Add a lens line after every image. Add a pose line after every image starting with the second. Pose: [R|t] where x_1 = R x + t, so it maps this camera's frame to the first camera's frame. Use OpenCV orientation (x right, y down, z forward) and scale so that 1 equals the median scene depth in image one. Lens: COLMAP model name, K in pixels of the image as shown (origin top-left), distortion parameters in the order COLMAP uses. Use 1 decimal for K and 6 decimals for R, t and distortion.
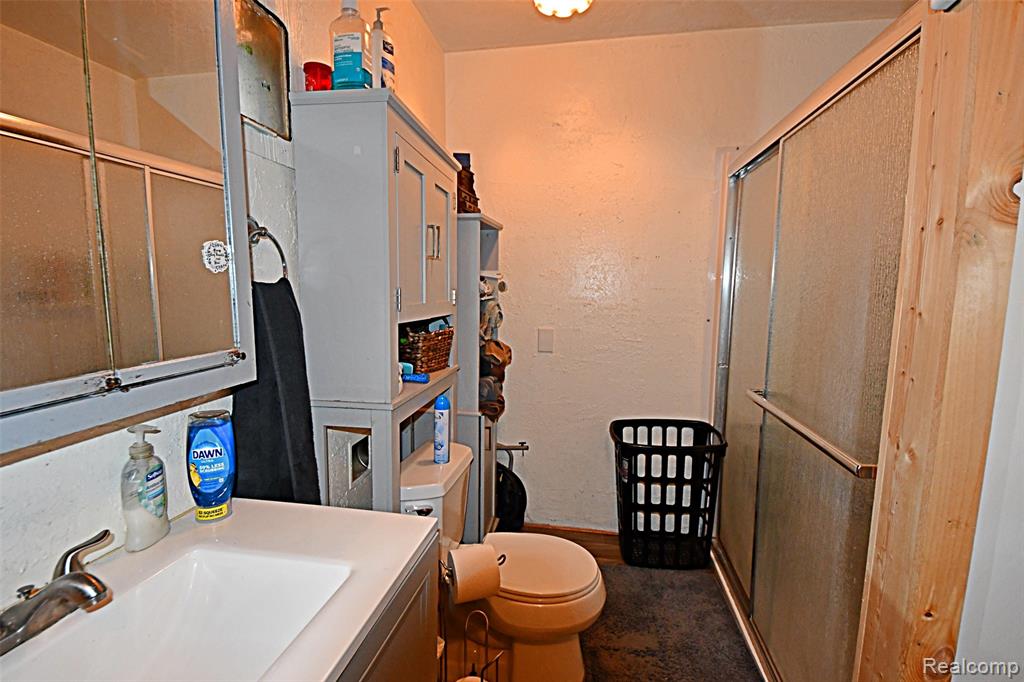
lens RADIAL K [[574.7, 0, 510.5], [0, 574.7, 345.5], [0, 0, 1]] dist [0.014402, -0.012071]
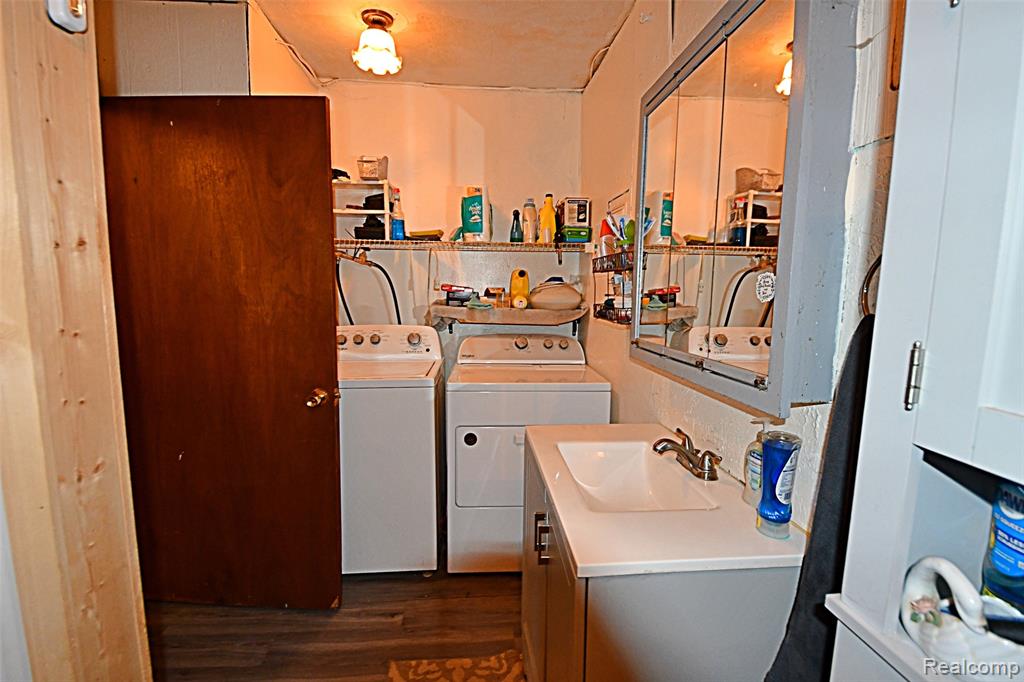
lens RADIAL K [[574.7, 0, 512.8], [0, 574.7, 341.3], [0, 0, 1]] dist [0.014402, -0.012071]
pose [[-0.972703, 0.002490, -0.232041, 0.213538], [-0.043481, 0.980276, 0.192791, -0.248748], [0.227944, 0.197618, -0.953409, 1.989713]]
